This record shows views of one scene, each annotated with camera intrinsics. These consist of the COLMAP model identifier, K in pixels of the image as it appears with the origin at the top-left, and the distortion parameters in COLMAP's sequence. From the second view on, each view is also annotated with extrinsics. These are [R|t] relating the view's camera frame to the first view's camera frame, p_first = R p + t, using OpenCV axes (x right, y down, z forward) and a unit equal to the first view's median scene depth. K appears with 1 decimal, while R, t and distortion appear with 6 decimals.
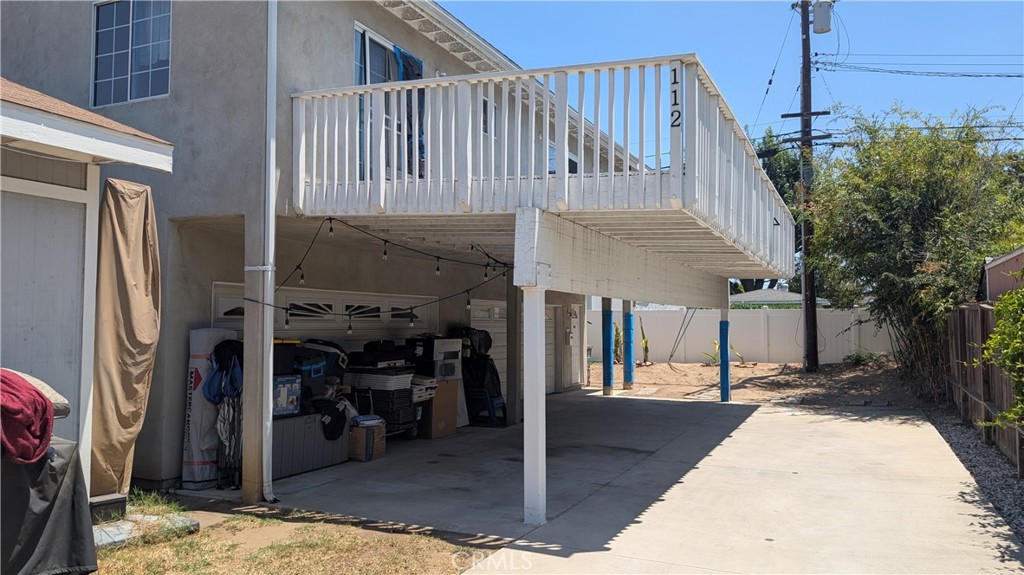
lens RADIAL K [[773.2, 0, 514.4], [0, 773.2, 284.5], [0, 0, 1]] dist [0.118522, 0.000276]
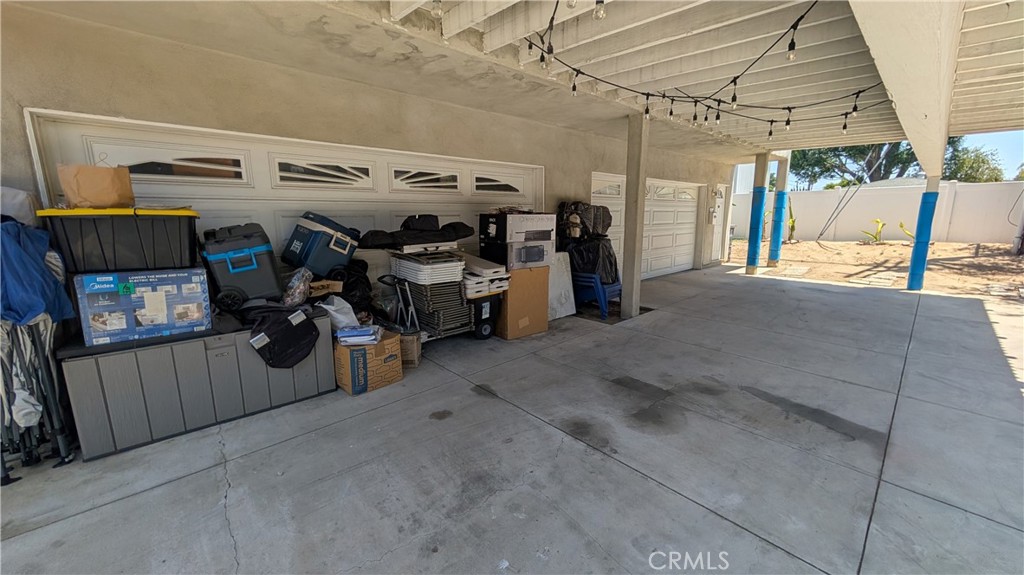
lens RADIAL K [[390.6, 0, 504.4], [0, 390.6, 283.9], [0, 0, 1]] dist [0.002339, 0.000304]
pose [[0.915972, 0.059093, -0.396866, 0.044315], [0.031581, 0.975409, 0.218127, 0.051733], [0.399997, -0.212331, 0.891582, 0.618644]]
